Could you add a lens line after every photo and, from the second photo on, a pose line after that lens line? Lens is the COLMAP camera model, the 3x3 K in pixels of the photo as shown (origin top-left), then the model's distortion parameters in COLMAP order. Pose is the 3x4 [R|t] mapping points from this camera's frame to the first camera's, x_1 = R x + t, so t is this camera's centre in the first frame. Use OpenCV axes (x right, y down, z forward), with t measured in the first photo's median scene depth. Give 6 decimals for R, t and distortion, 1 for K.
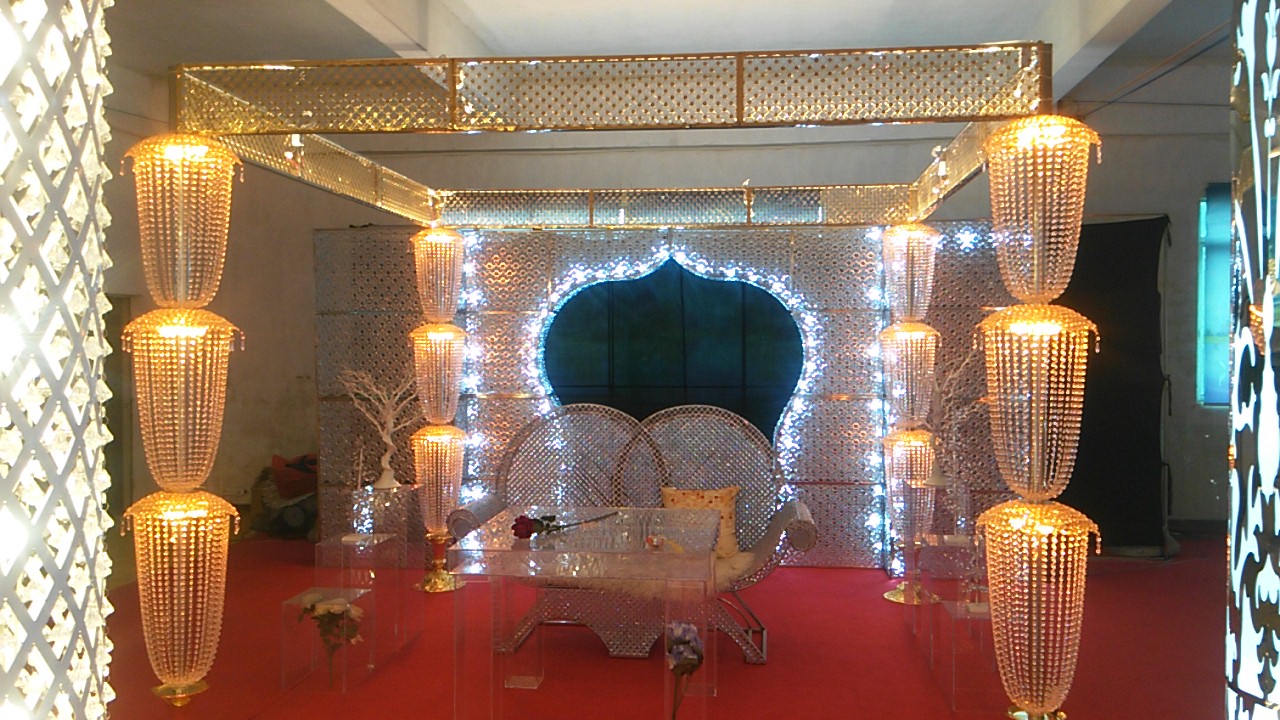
lens RADIAL K [[987.4, 0, 640.5], [0, 987.4, 355.7], [0, 0, 1]] dist [0.005969, -0.035587]
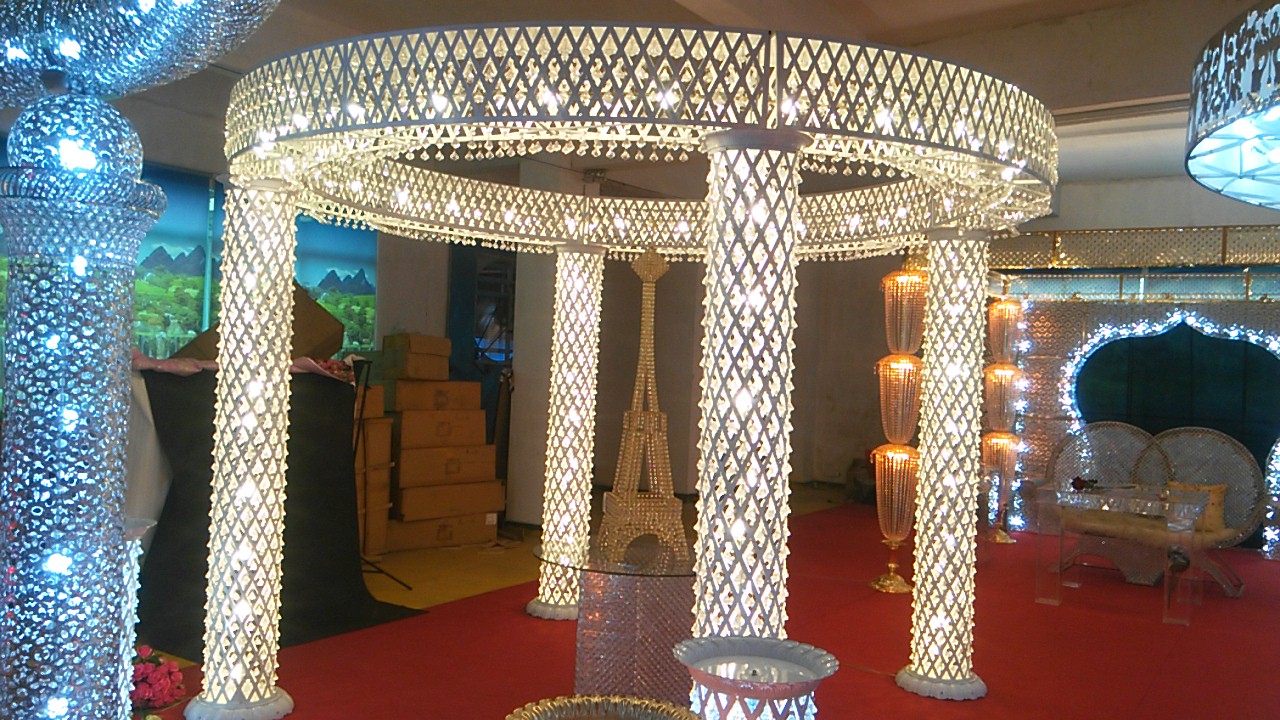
lens RADIAL K [[987.4, 0, 640.2], [0, 987.4, 362.0], [0, 0, 1]] dist [0.005969, -0.035587]
pose [[0.887870, 0.036908, -0.458612, -0.007313], [-0.048892, 0.998702, -0.014281, 0.011227], [0.457490, 0.035102, 0.888522, -0.520053]]
